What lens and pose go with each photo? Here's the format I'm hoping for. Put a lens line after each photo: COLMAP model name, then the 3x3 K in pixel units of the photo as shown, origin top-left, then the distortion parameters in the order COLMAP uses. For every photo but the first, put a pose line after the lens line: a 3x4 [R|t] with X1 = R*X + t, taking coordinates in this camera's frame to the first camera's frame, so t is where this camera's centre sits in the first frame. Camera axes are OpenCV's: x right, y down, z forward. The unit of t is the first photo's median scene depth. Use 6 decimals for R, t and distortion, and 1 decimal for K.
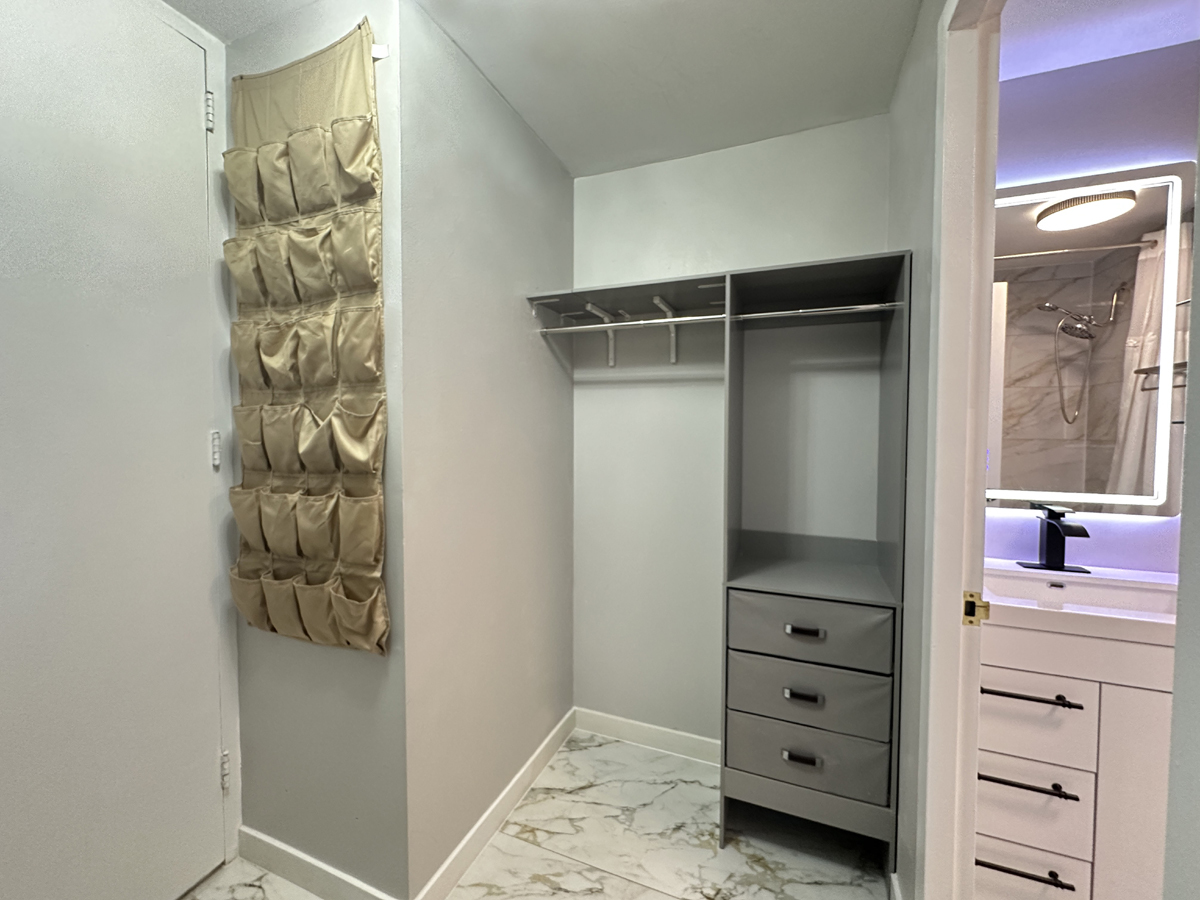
lens RADIAL K [[494.2, 0, 589.9], [0, 494.2, 445.9], [0, 0, 1]] dist [0.002925, 0.000412]
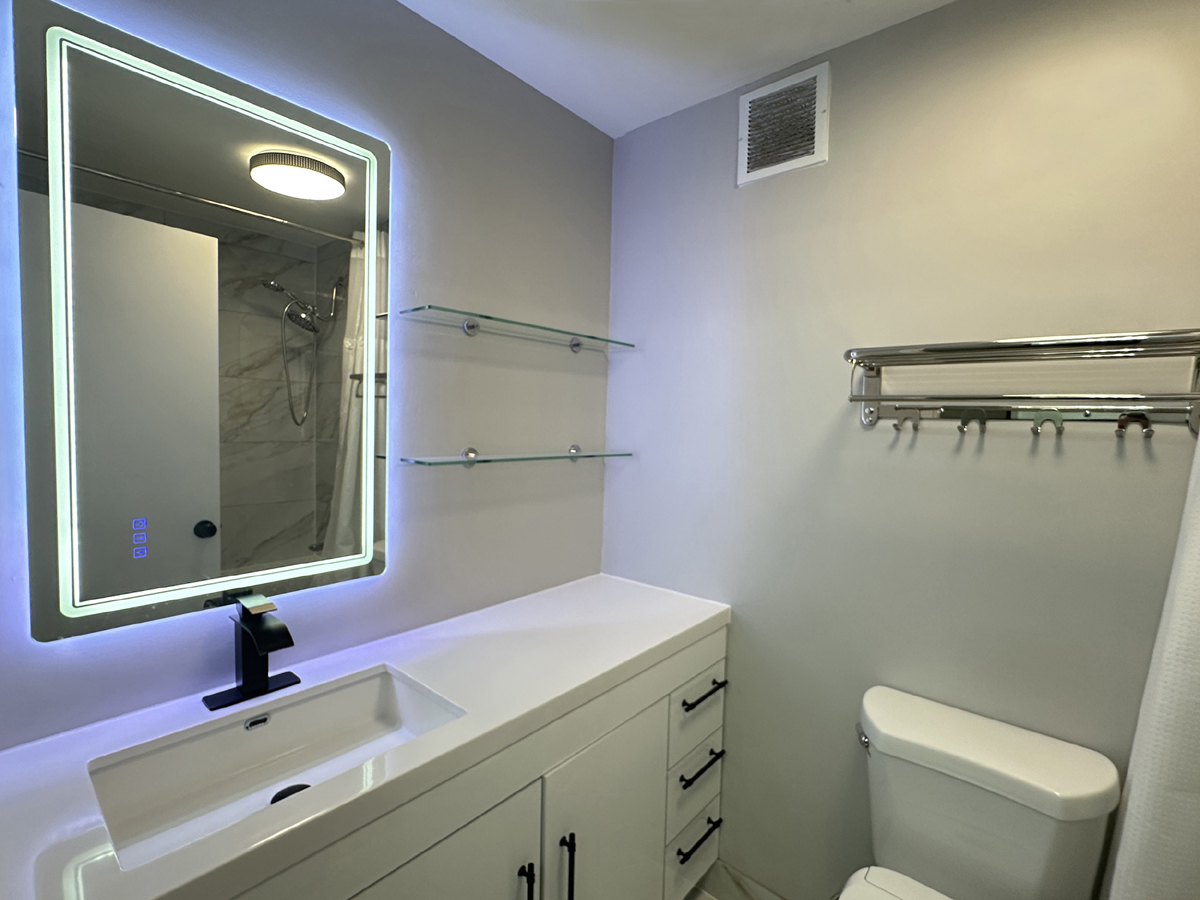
lens RADIAL K [[548.1, 0, 600.0], [0, 548.1, 450.0], [0, 0, 1]] dist [-0.000953, -0.000148]
pose [[0.322336, -0.054804, 0.945038, 0.217672], [-0.001934, 0.998283, 0.058551, -0.059866], [-0.946623, -0.020701, 0.321676, 0.178738]]
